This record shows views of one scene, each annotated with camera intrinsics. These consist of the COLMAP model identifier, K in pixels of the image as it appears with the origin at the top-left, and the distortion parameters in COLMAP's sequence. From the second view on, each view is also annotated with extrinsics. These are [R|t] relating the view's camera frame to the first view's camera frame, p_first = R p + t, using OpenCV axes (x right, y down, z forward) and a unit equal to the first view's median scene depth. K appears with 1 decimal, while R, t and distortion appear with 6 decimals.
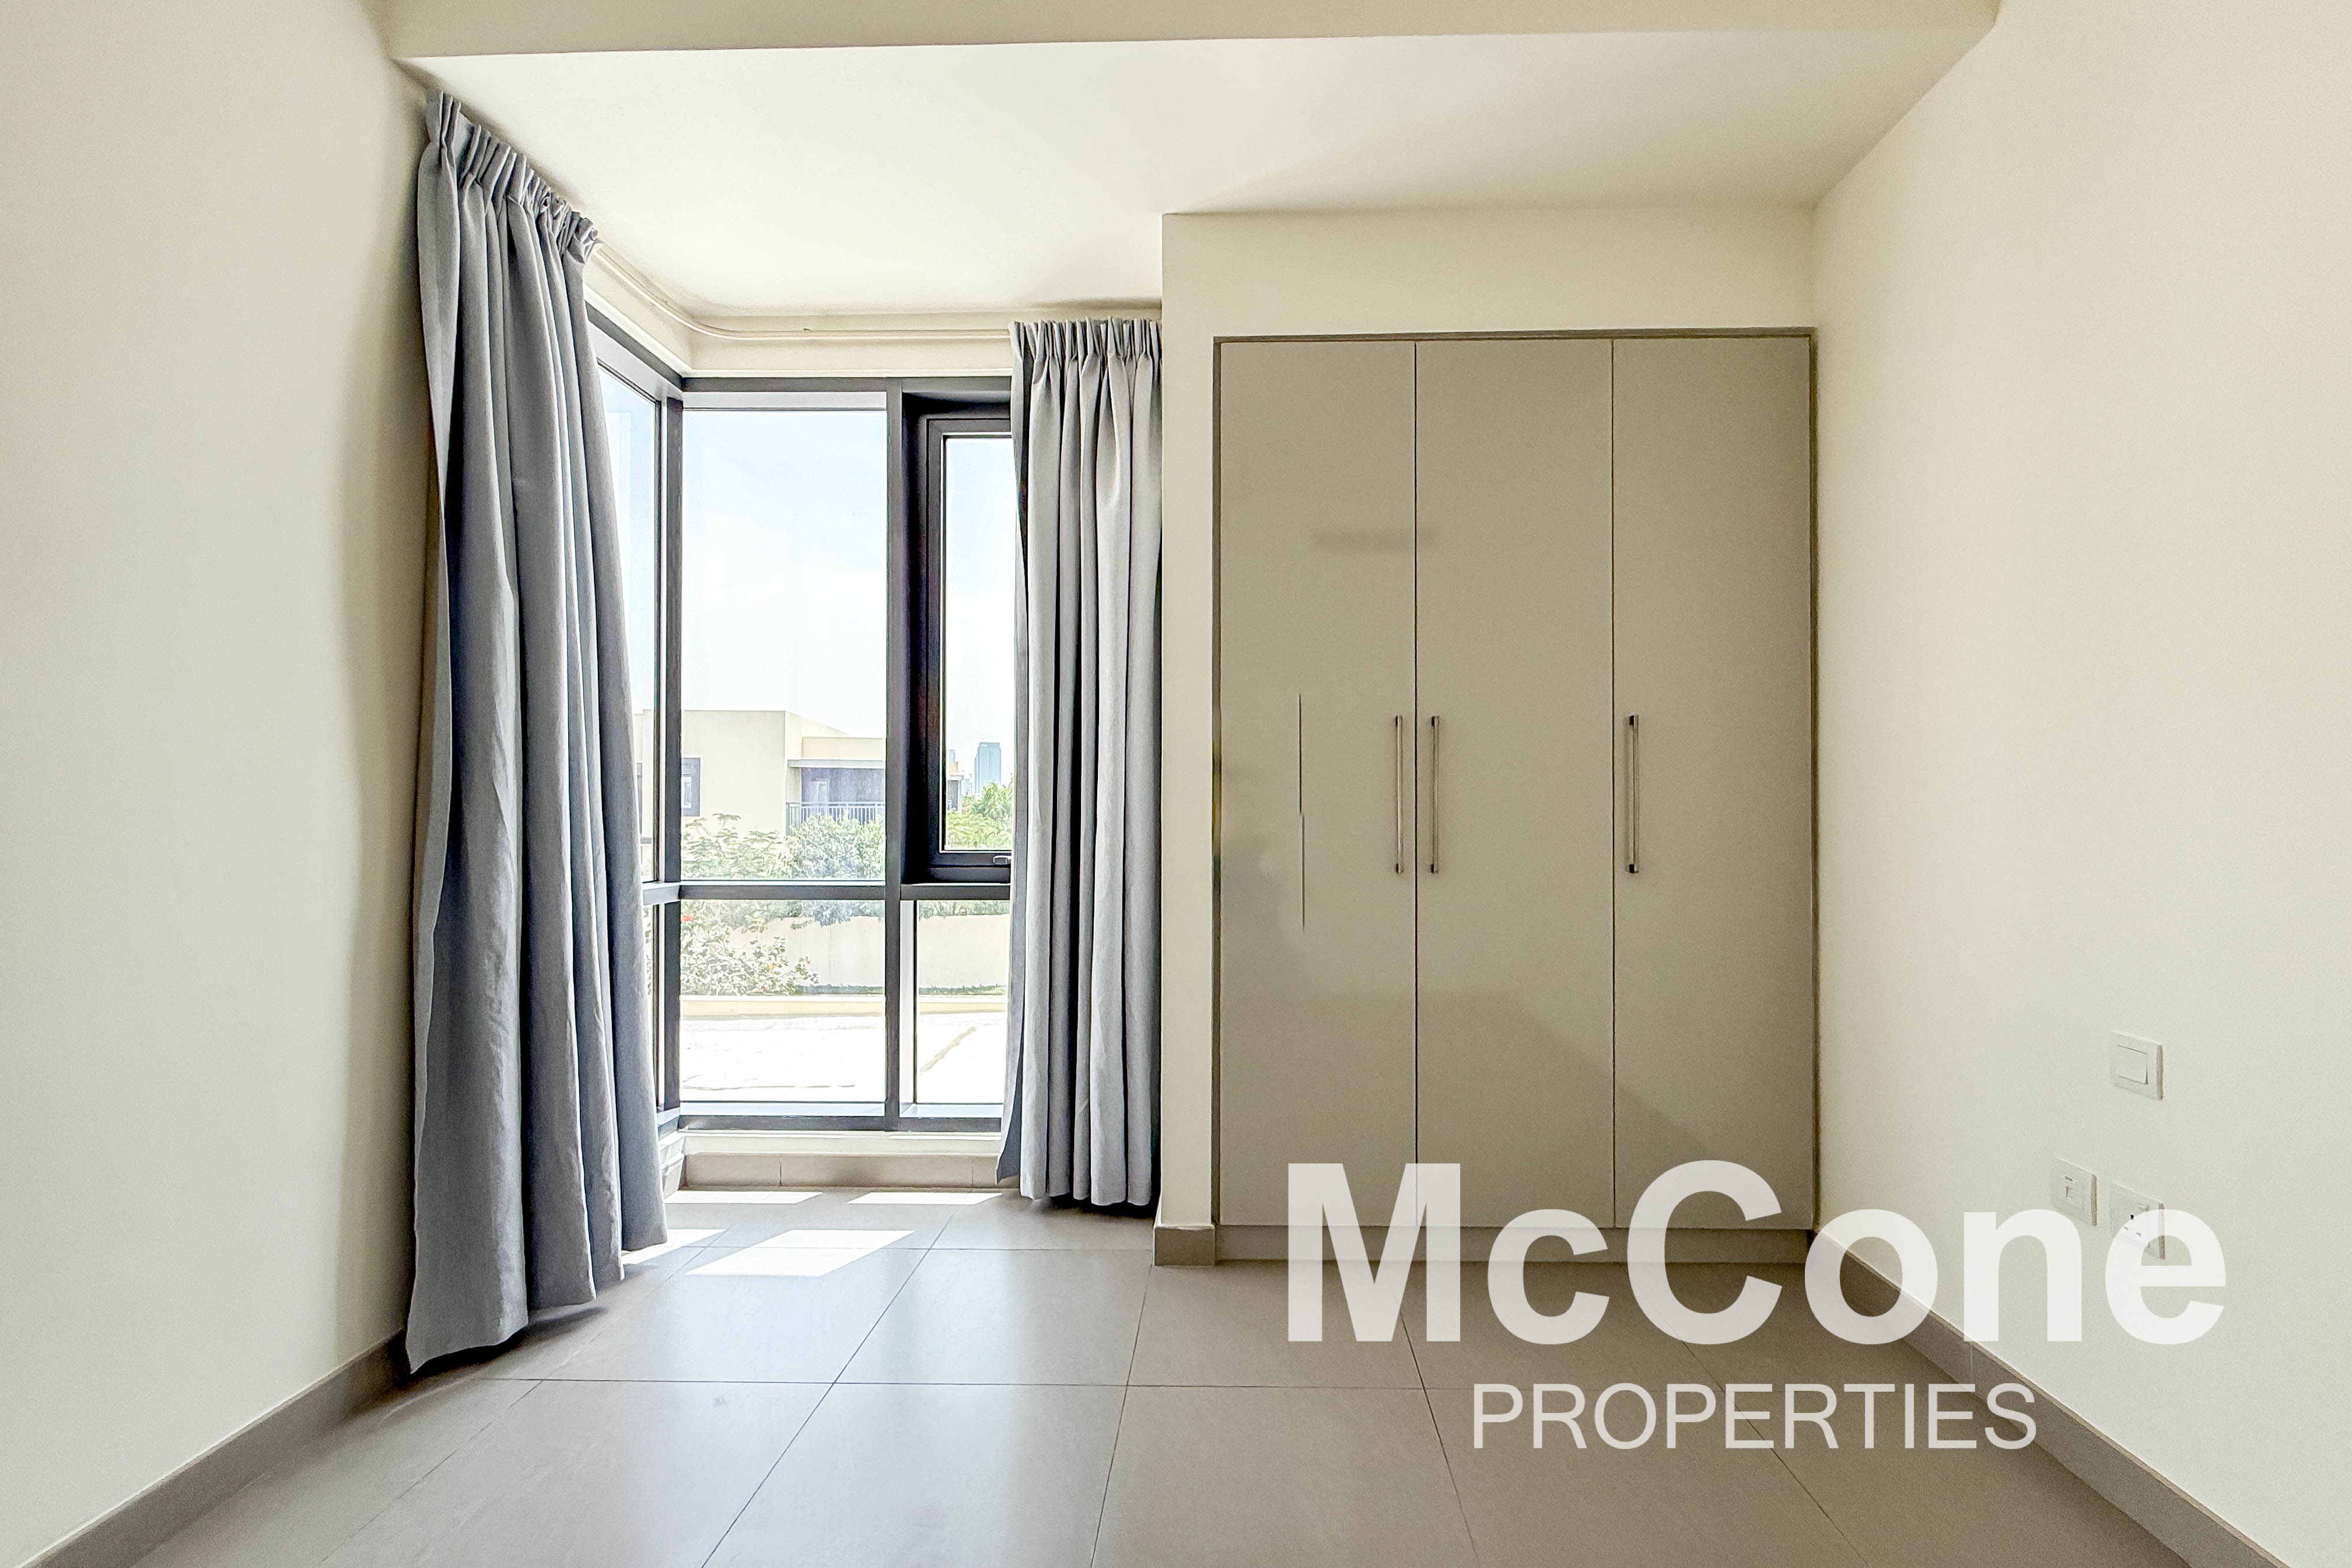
lens RADIAL K [[980.0, 0, 1189.1], [0, 980.0, 790.3], [0, 0, 1]] dist [-0.000187, 0.000454]
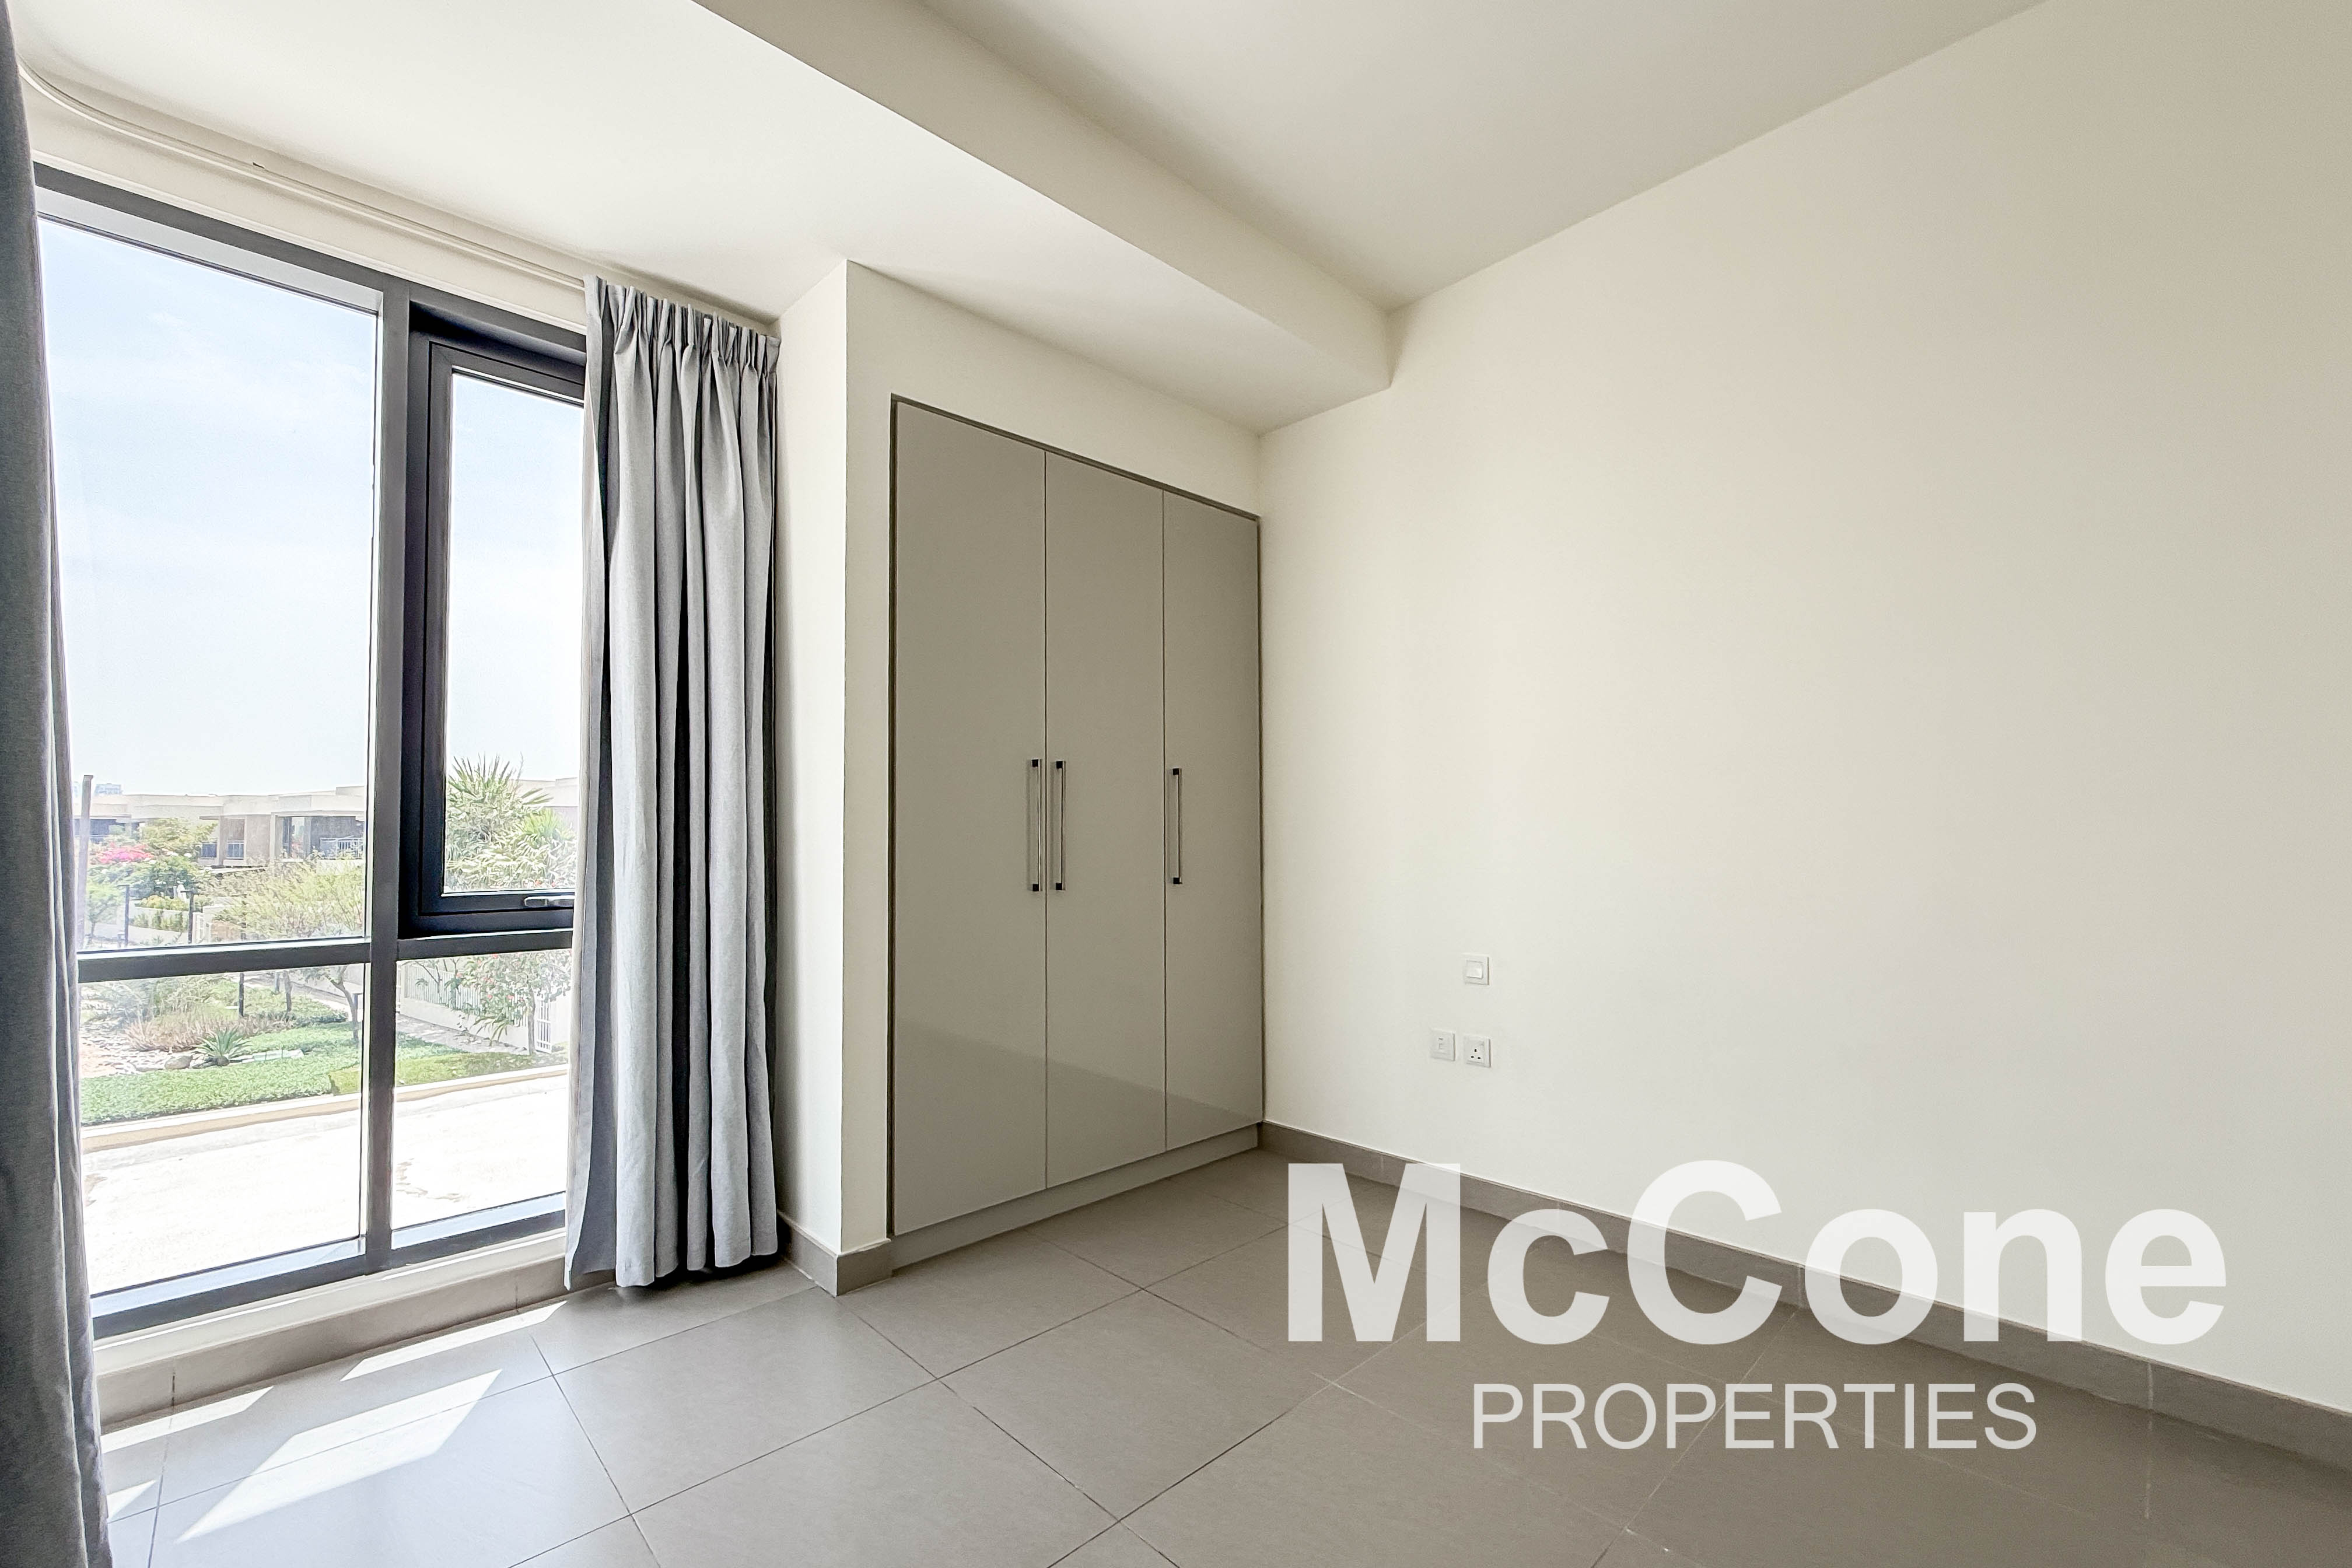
lens RADIAL K [[980.0, 0, 1189.1], [0, 980.0, 790.3], [0, 0, 1]] dist [-0.000187, 0.000454]
pose [[0.701659, 0.032351, 0.711778, -0.416754], [-0.008352, 0.999273, -0.037185, 0.003615], [-0.712464, 0.020147, 0.701420, 0.028271]]
